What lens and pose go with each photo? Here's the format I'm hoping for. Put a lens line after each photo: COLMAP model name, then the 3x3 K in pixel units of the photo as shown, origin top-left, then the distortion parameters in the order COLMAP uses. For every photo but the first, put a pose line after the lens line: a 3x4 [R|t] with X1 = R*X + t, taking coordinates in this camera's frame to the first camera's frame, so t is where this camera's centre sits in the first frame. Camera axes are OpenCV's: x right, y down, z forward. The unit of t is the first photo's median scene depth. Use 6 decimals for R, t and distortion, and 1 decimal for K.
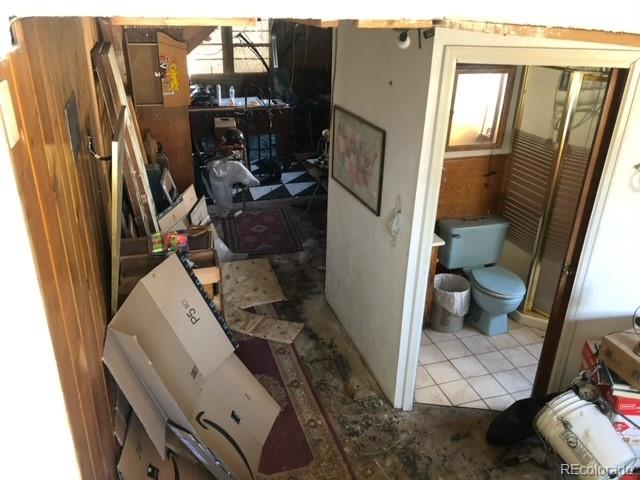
lens RADIAL K [[529.1, 0, 322.6], [0, 529.1, 232.8], [0, 0, 1]] dist [0.009529, 0.004893]
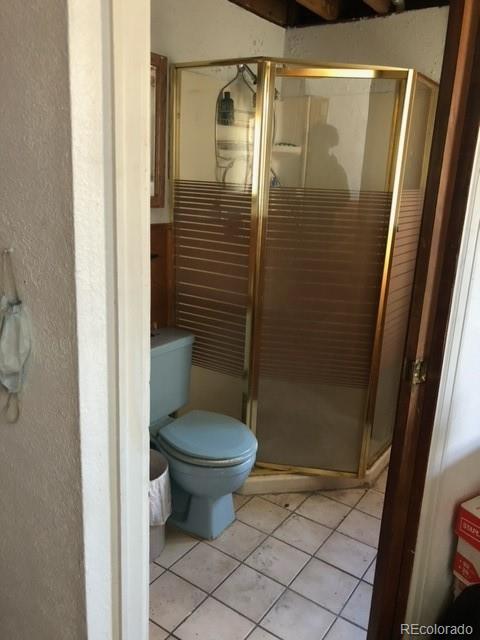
lens RADIAL K [[529.1, 0, 243.1], [0, 529.1, 320.8], [0, 0, 1]] dist [0.009529, 0.004893]
pose [[0.797375, -0.148135, 0.585020, 0.050049], [0.222440, 0.973294, -0.056731, 0.012130], [-0.560993, 0.175368, 0.809032, 0.492411]]
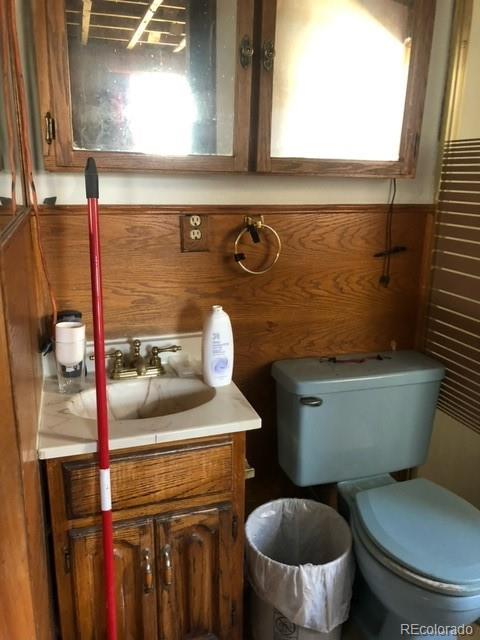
lens RADIAL K [[529.1, 0, 242.7], [0, 529.1, 323.4], [0, 0, 1]] dist [0.009529, 0.004893]
pose [[0.999917, -0.012732, -0.002128, 0.202254], [0.012269, 0.988603, -0.150046, 0.007132], [0.004014, 0.150008, 0.988677, 0.603068]]
